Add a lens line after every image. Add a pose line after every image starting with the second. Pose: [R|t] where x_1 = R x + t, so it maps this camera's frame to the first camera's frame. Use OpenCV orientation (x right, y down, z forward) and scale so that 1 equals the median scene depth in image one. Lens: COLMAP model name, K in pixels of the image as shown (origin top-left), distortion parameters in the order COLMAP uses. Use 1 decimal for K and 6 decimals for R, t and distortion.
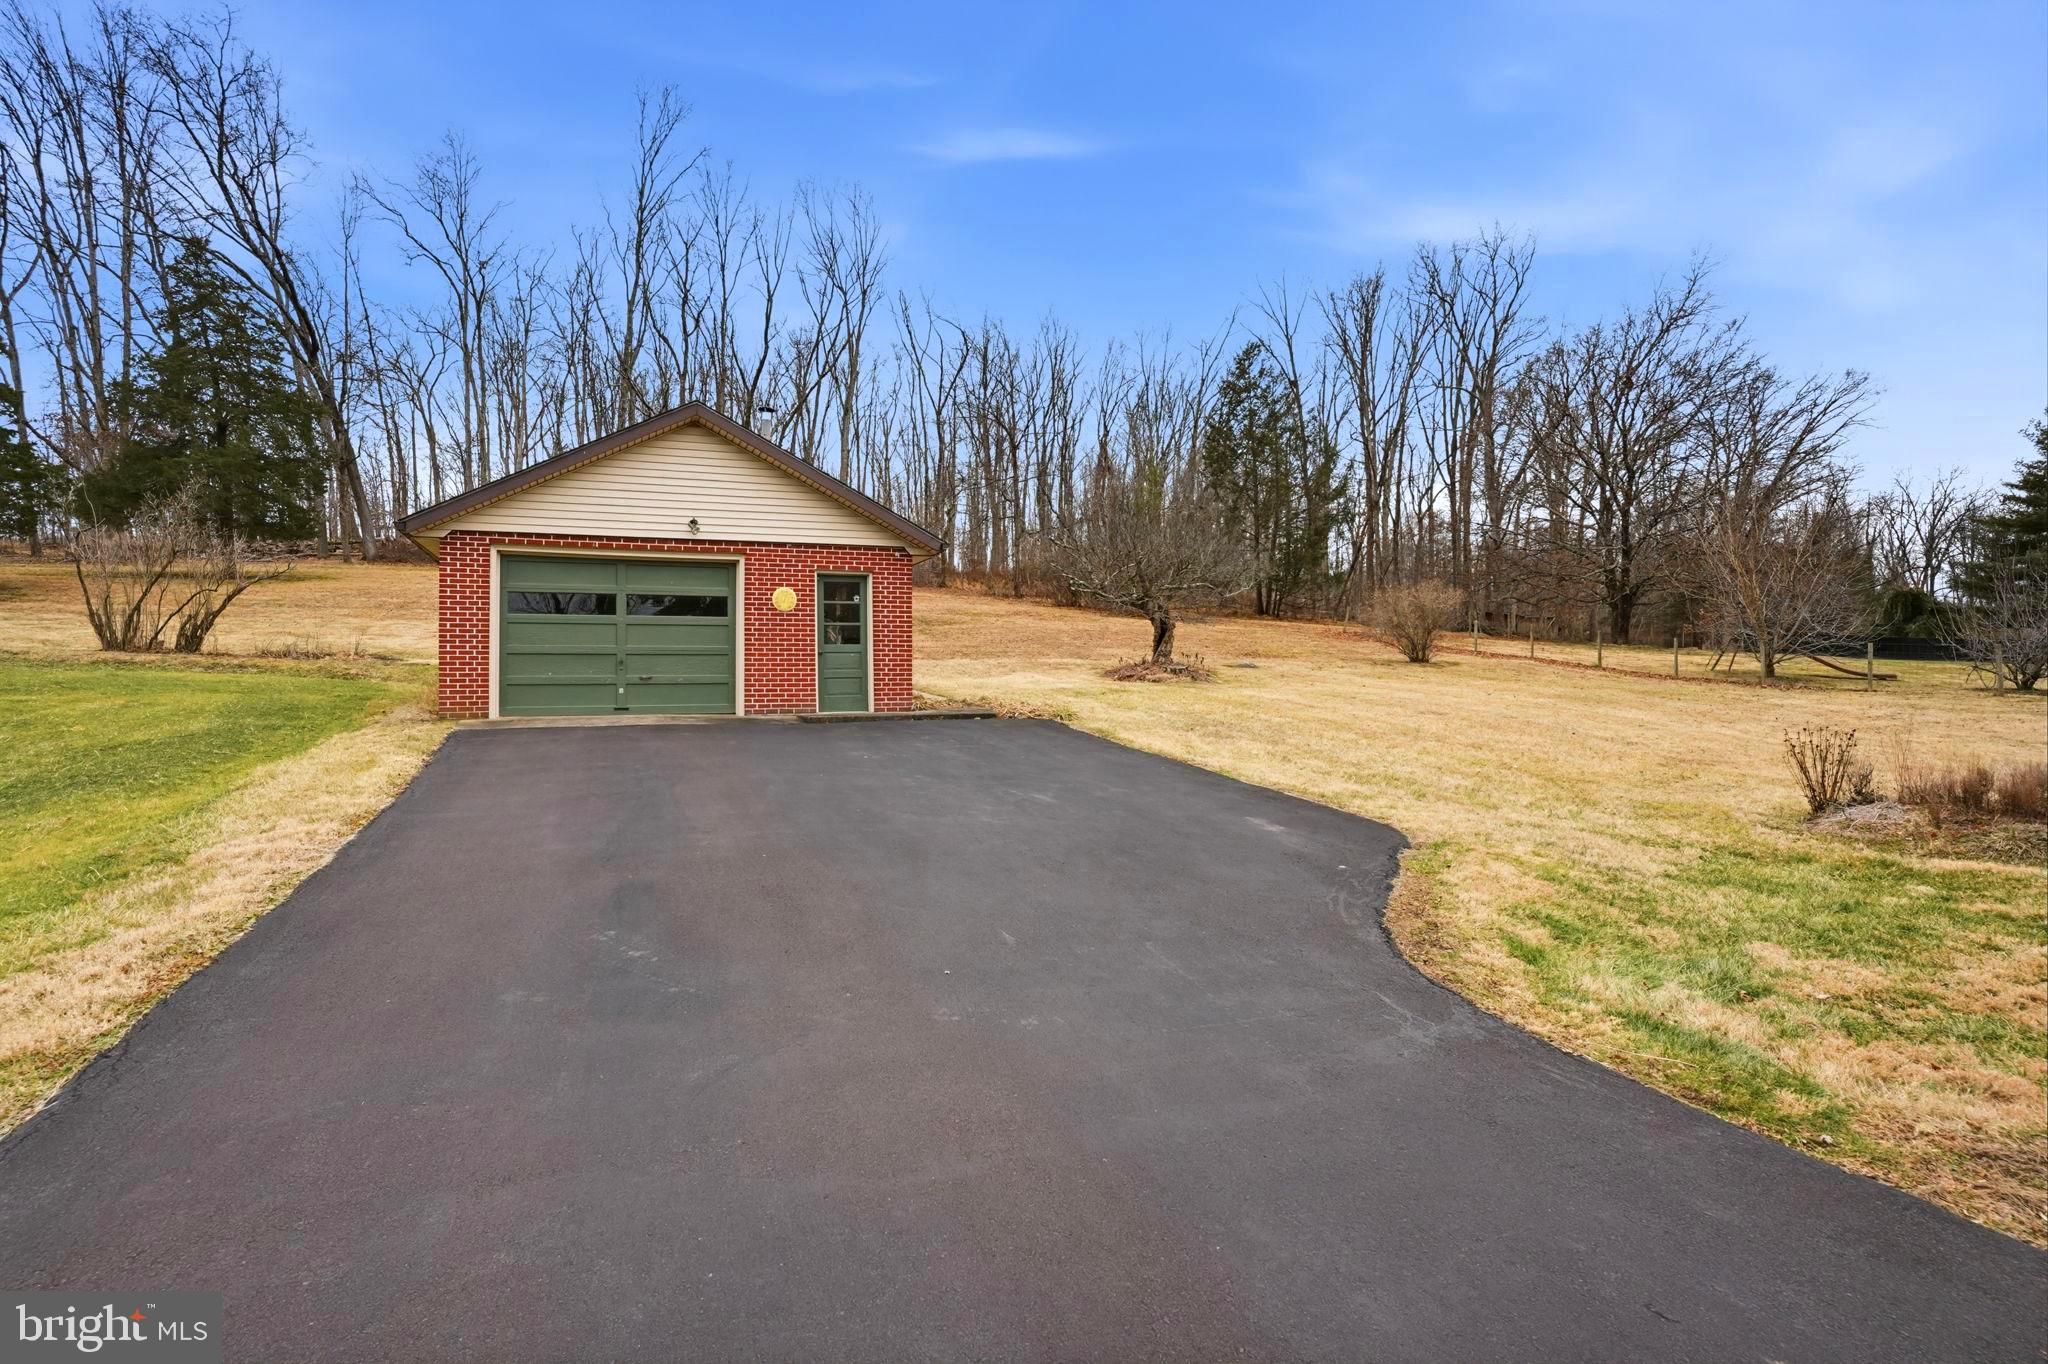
lens RADIAL K [[1016.4, 0, 997.0], [0, 1016.4, 675.0], [0, 0, 1]] dist [-0.016304, 0.000964]
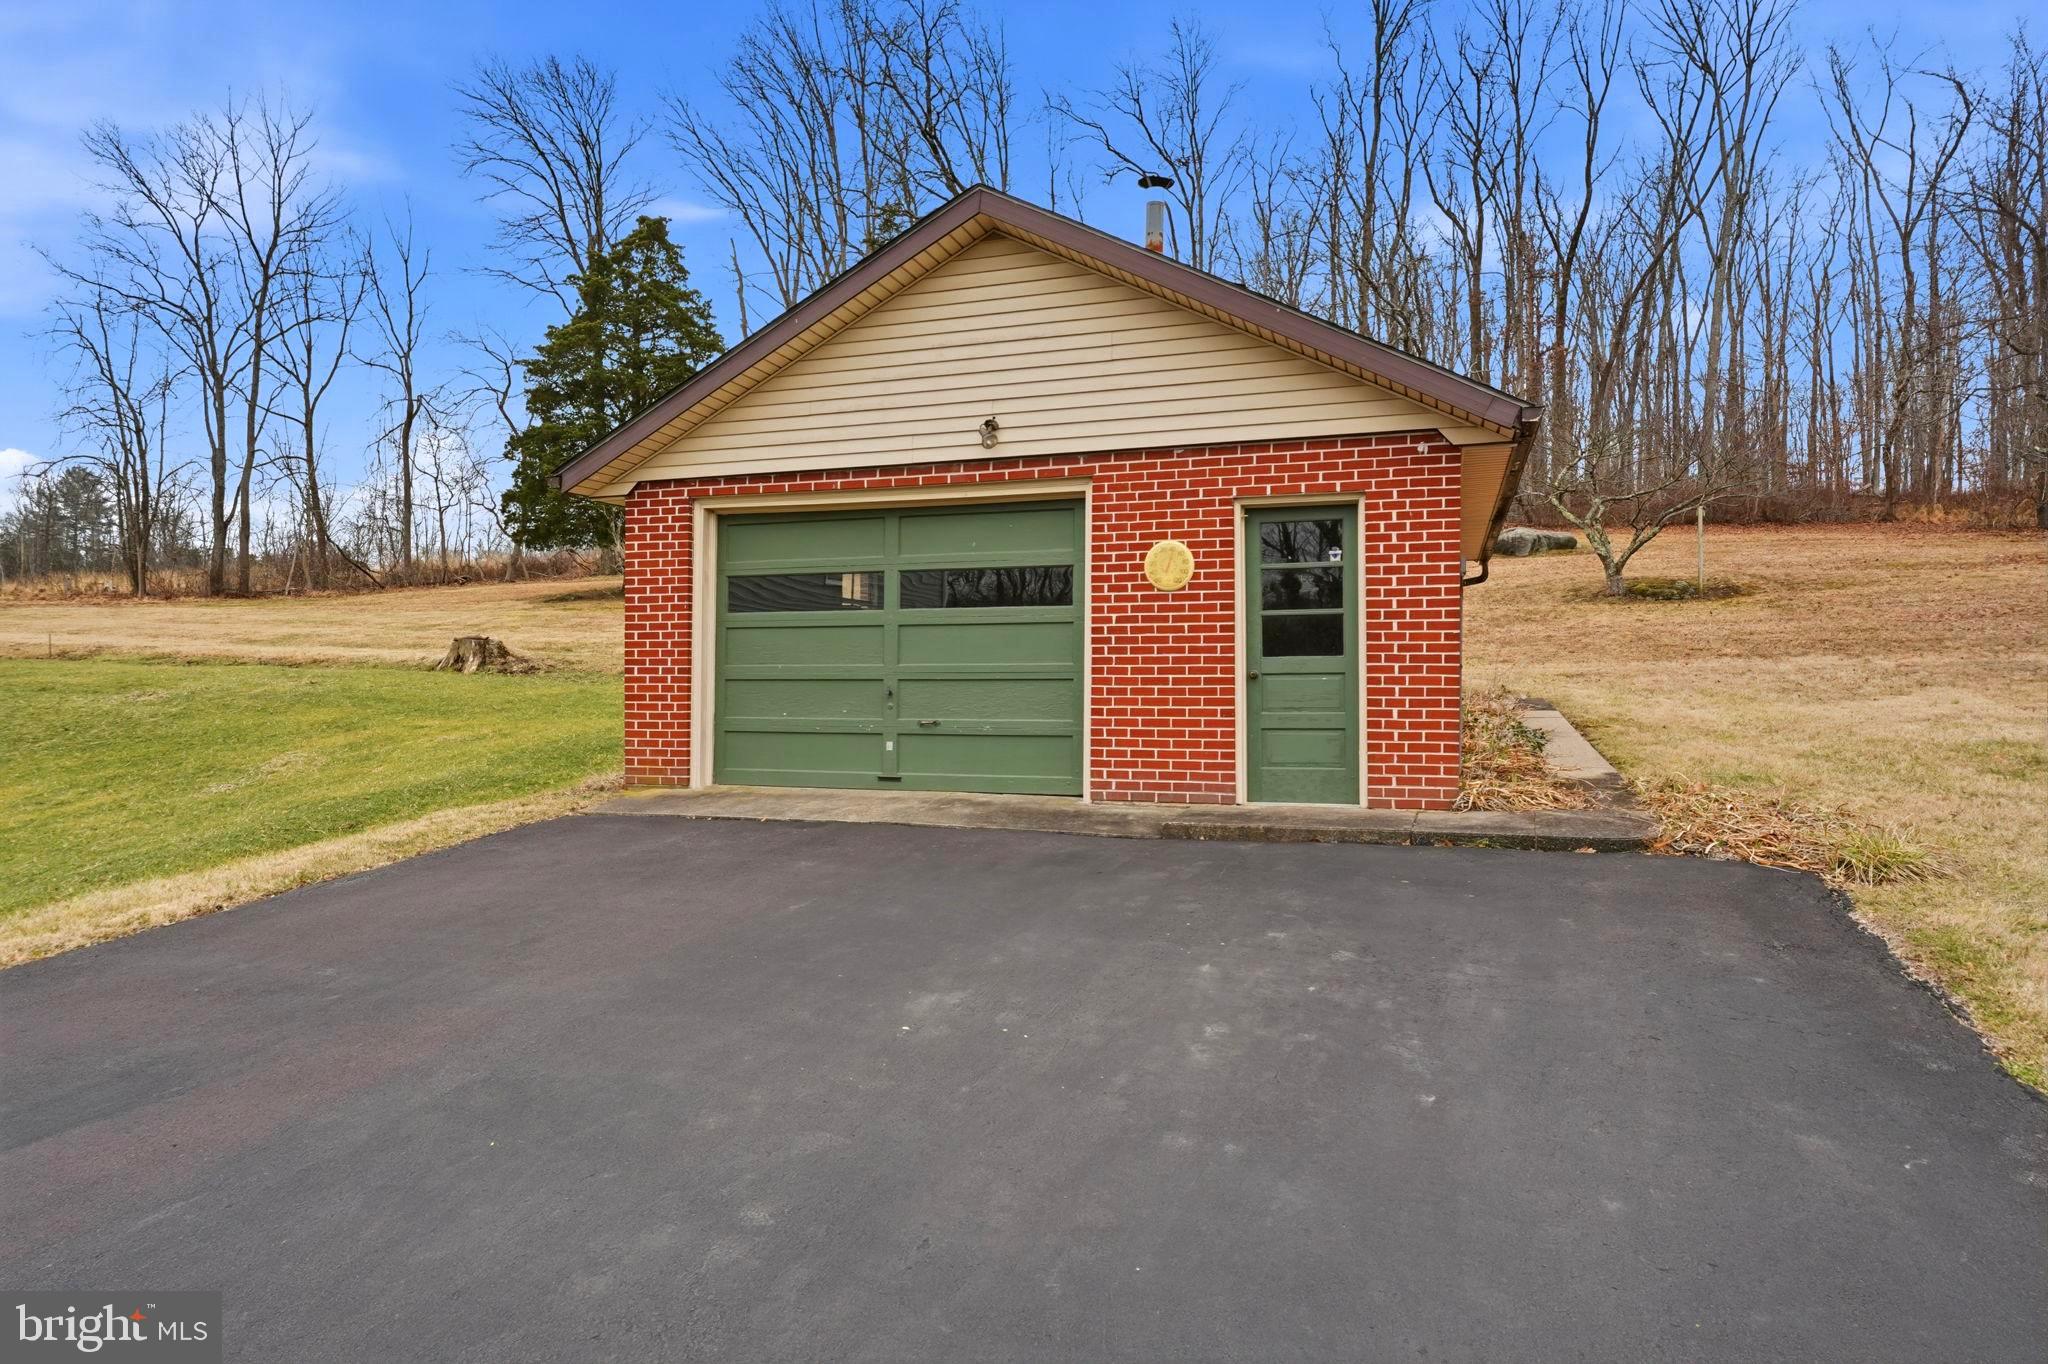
lens RADIAL K [[1247.8, 0, 1024.0], [0, 1247.8, 682.0], [0, 0, 1]] dist [0.003845, 0.003445]
pose [[0.768600, 0.008224, -0.639677, 0.117979], [0.003395, 0.999851, 0.016934, -0.029709], [0.639721, -0.015187, 0.768457, 0.505960]]
